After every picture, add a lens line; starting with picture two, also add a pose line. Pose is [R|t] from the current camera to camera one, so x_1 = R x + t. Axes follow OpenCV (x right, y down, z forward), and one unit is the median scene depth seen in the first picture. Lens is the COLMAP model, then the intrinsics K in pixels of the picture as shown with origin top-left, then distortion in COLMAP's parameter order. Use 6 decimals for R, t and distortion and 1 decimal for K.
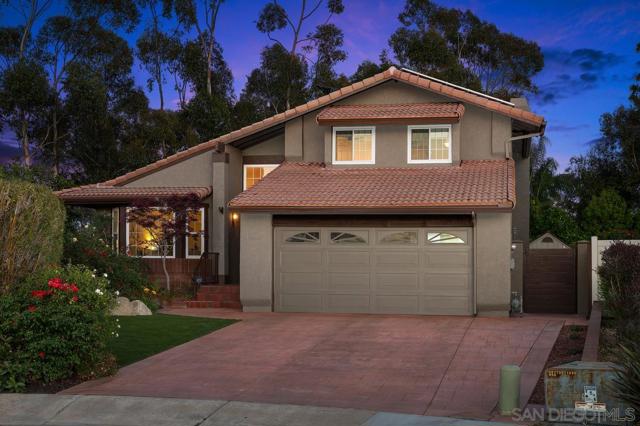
lens RADIAL K [[881.9, 0, 320.6], [0, 881.9, 216.7], [0, 0, 1]] dist [-0.013496, 0.000000]
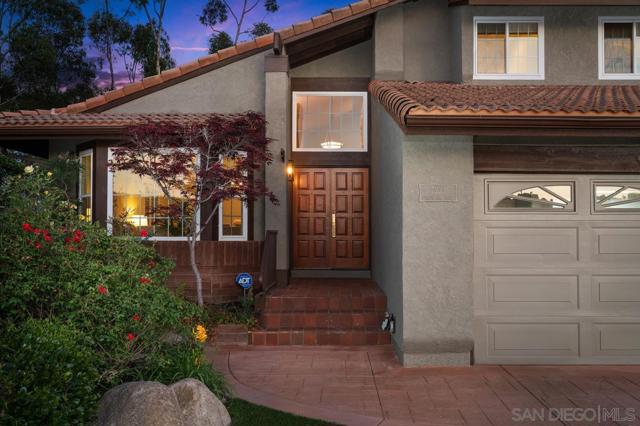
lens RADIAL K [[651.7, 0, 318.3], [0, 651.7, 206.8], [0, 0, 1]] dist [-0.022095, 0.000000]
pose [[0.988698, 0.001048, 0.149917, -0.143173], [-0.002493, 0.999952, 0.009456, 0.020529], [-0.149900, -0.009723, 0.988653, 0.548566]]
